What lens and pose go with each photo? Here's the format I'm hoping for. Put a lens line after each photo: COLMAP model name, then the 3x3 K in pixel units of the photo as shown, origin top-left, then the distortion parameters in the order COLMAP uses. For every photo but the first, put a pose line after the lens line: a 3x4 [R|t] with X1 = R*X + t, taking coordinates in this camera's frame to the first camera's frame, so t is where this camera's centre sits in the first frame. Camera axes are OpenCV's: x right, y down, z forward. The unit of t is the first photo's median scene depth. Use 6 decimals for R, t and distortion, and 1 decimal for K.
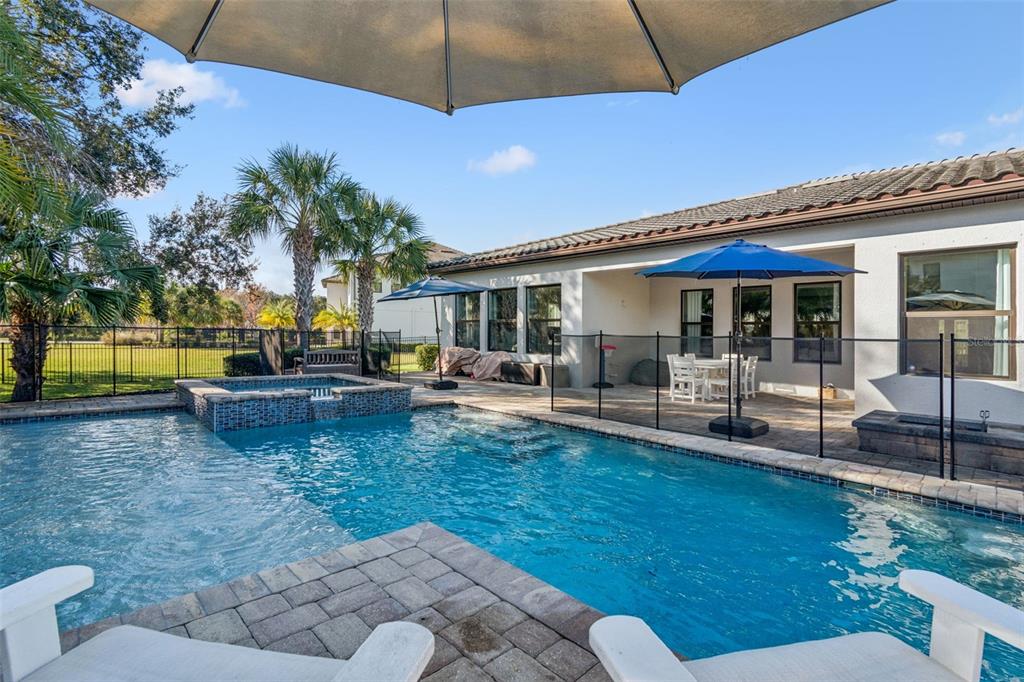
lens RADIAL K [[488.6, 0, 516.8], [0, 488.6, 335.3], [0, 0, 1]] dist [0.003126, -0.000275]
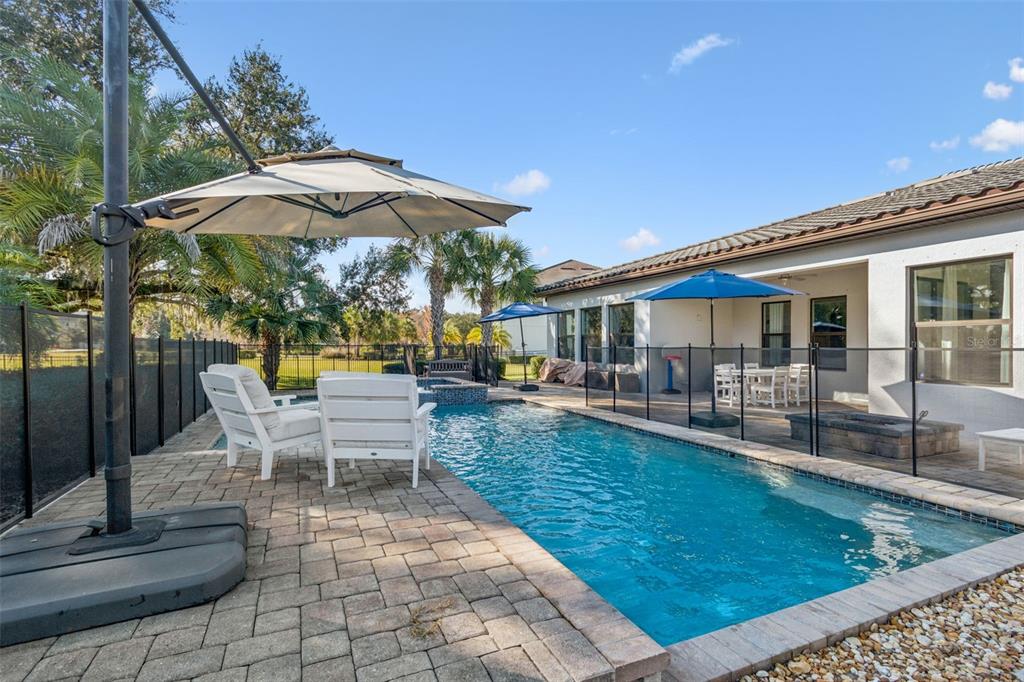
lens RADIAL K [[488.6, 0, 506.0], [0, 488.6, 348.8], [0, 0, 1]] dist [0.003126, -0.000275]
pose [[0.940118, -0.009338, -0.340722, 0.189546], [0.009774, 0.999952, -0.000437, 0.000810], [0.340710, -0.002920, 0.940164, -0.169873]]
